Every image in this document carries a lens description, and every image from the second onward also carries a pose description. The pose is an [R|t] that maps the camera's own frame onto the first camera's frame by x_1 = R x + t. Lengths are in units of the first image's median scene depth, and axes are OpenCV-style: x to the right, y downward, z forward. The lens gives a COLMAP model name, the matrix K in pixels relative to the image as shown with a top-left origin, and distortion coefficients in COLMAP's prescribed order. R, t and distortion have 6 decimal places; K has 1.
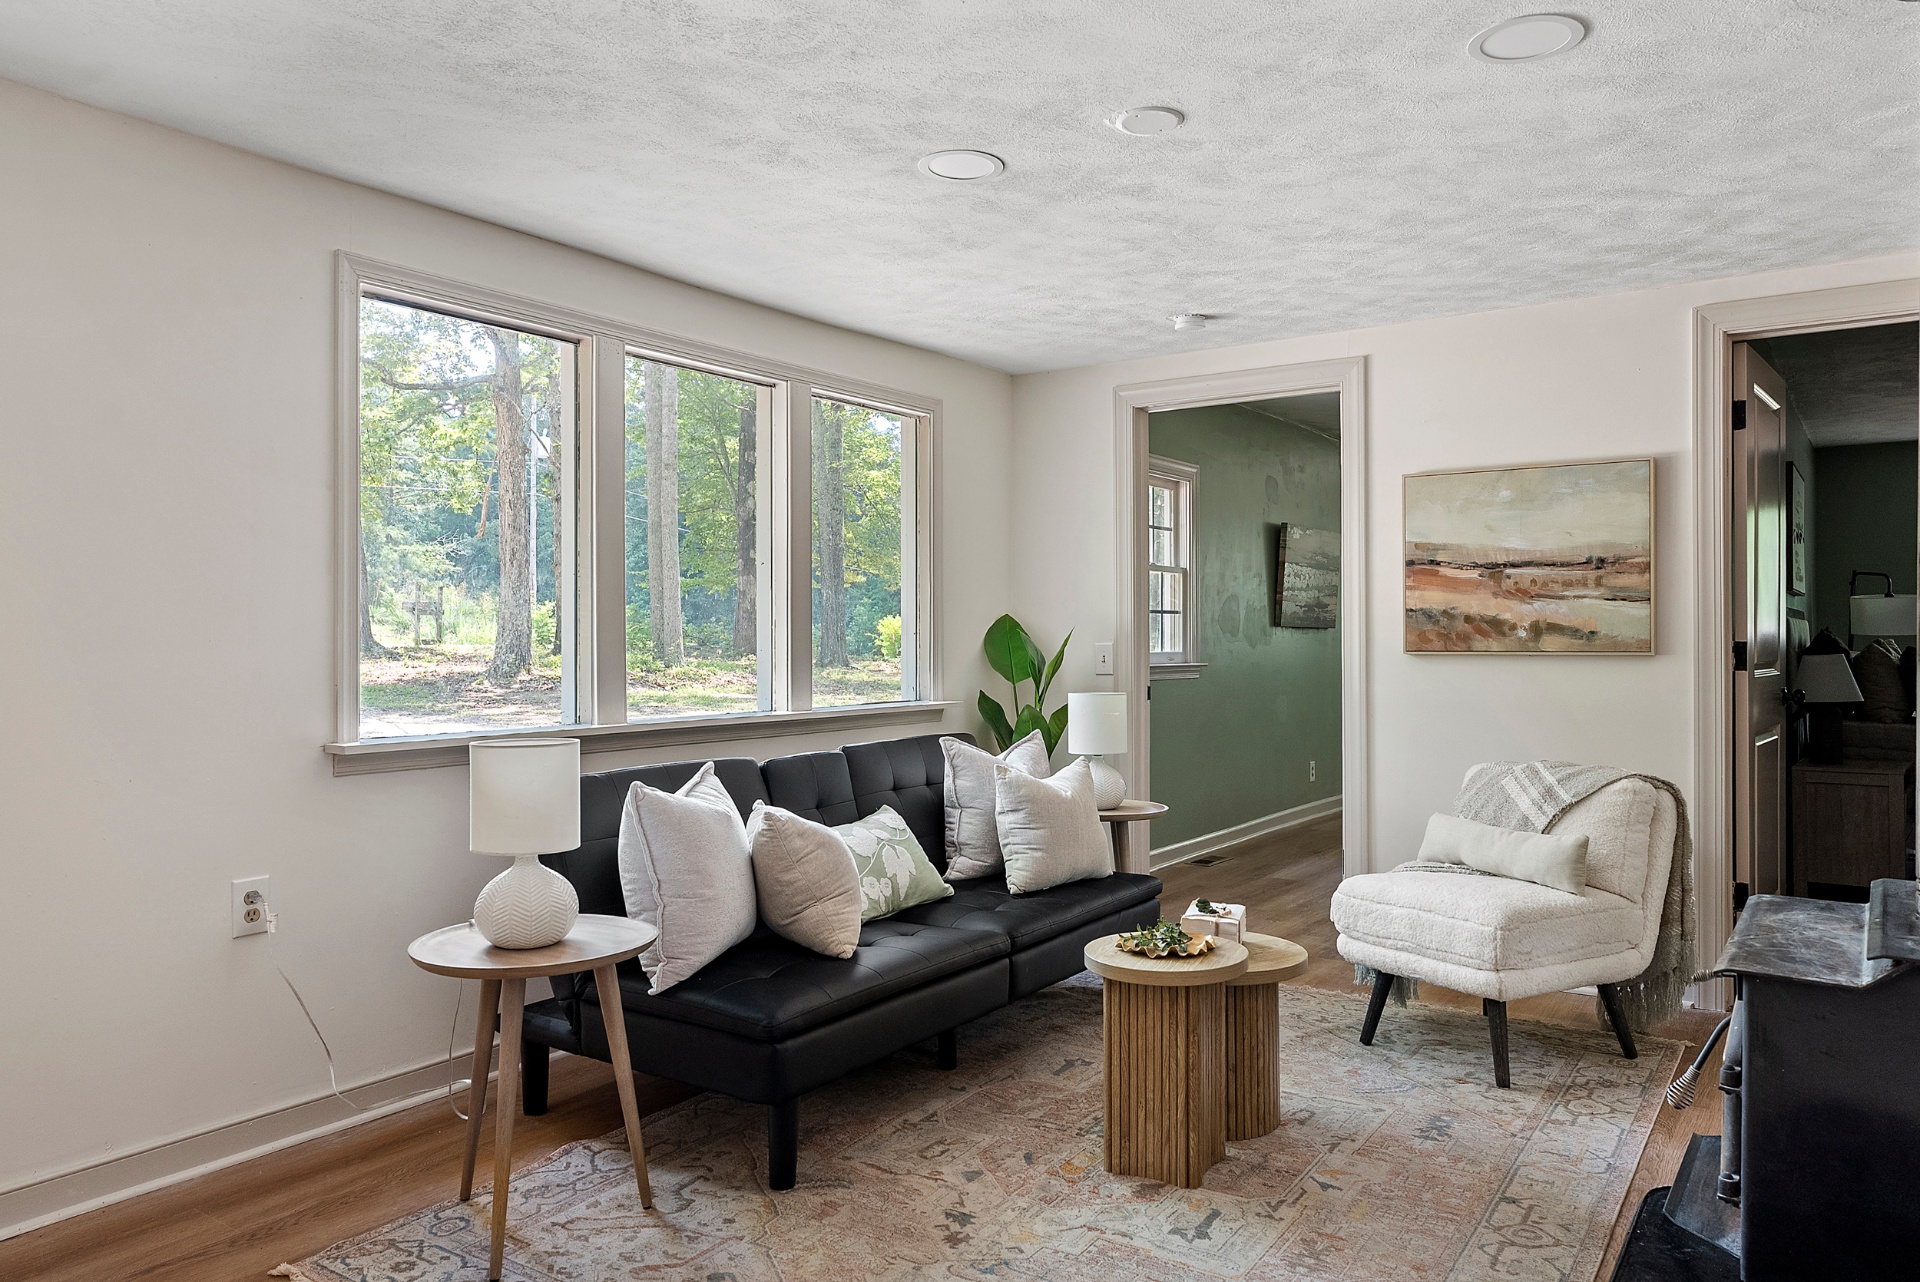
lens RADIAL K [[1325.5, 0, 959.6], [0, 1325.5, 637.8], [0, 0, 1]] dist [-0.001706, -0.000376]
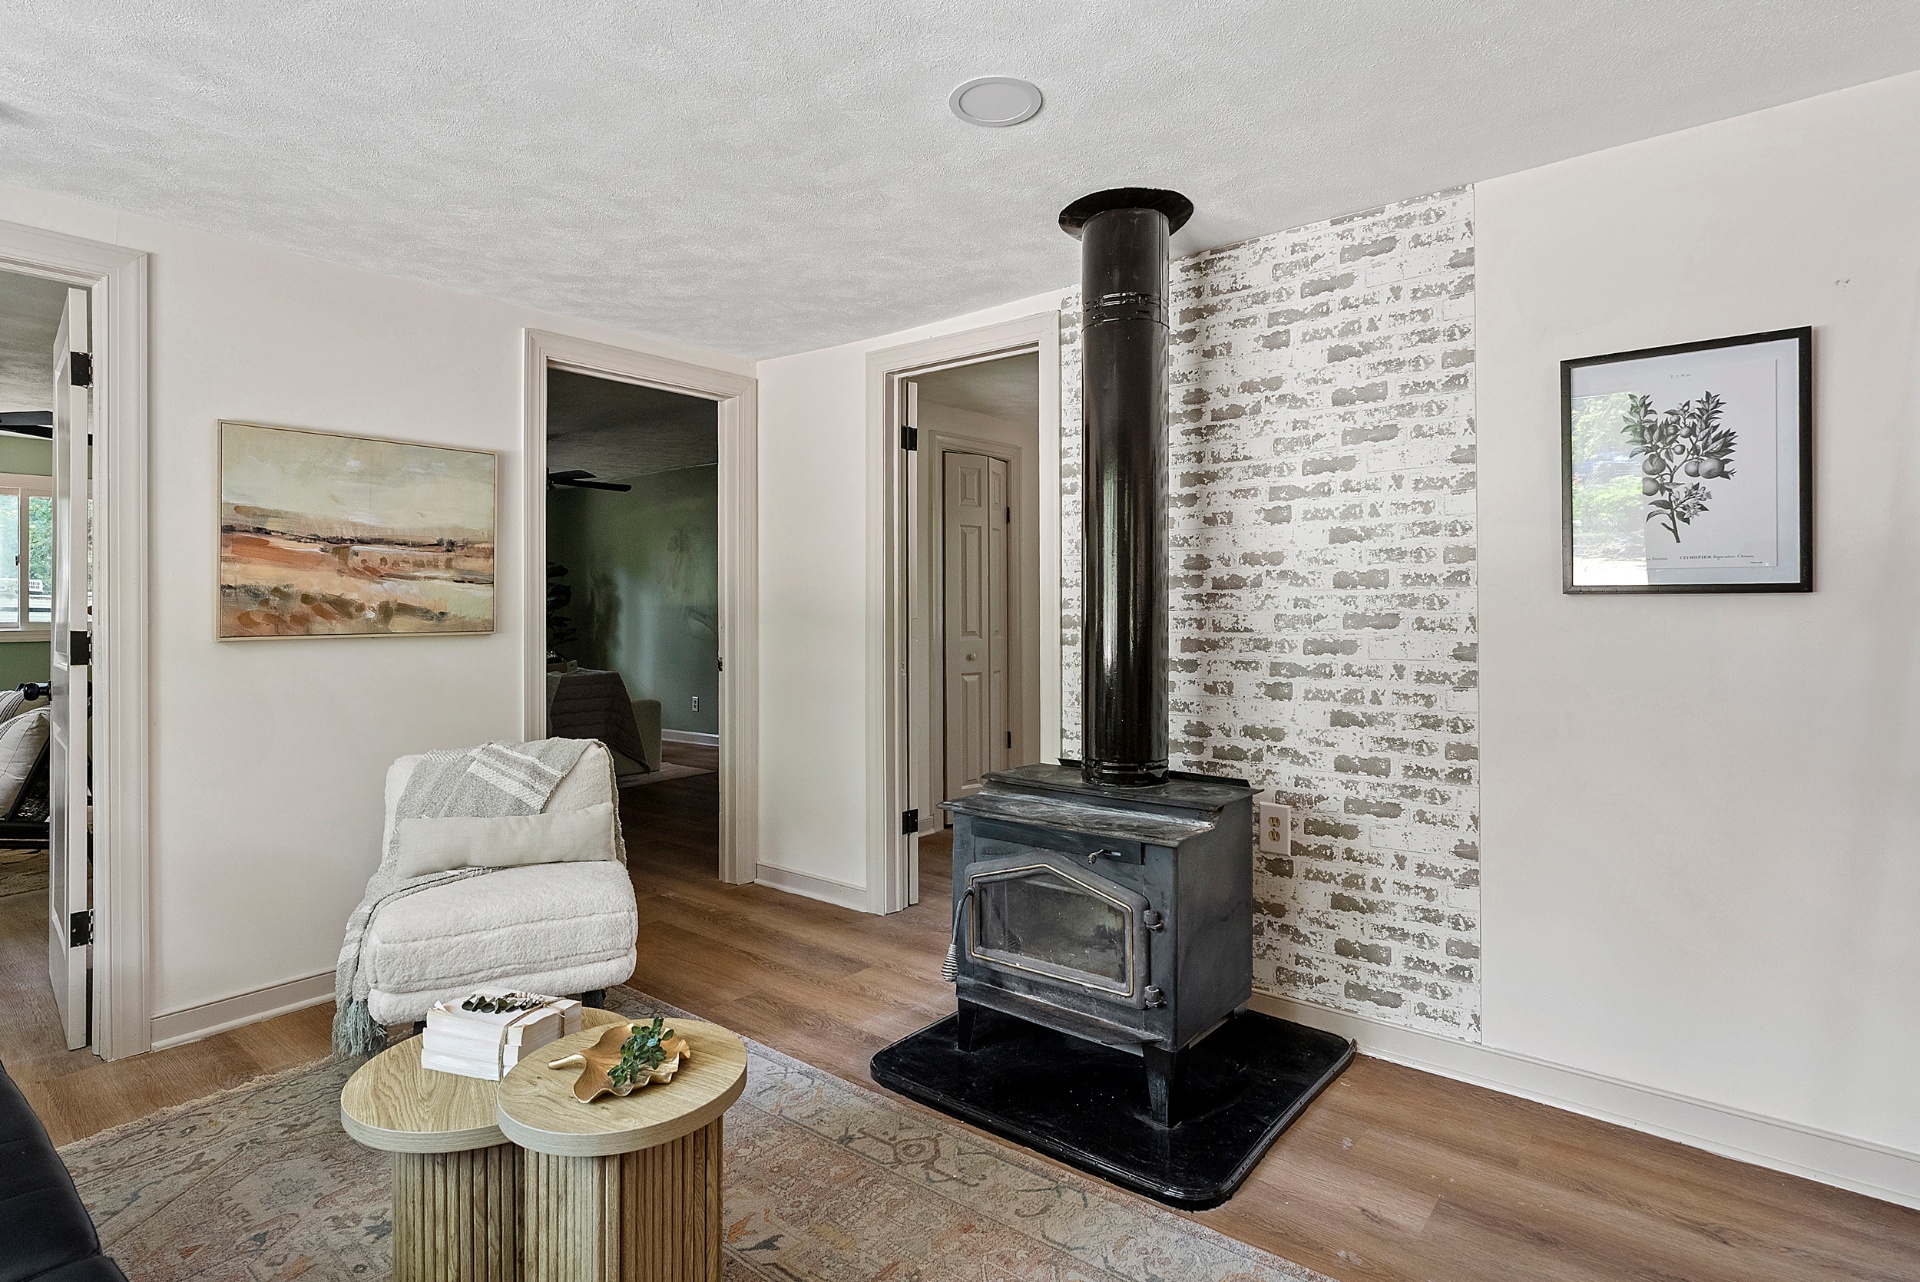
lens RADIAL K [[972.2, 0, 958.9], [0, 972.2, 605.0], [0, 0, 1]] dist [0.000933, 0.000194]
pose [[0.076443, 0.003195, 0.997069, -0.233201], [0.005415, 0.999979, -0.003620, -0.005408], [-0.997059, 0.005676, 0.076424, 0.531152]]
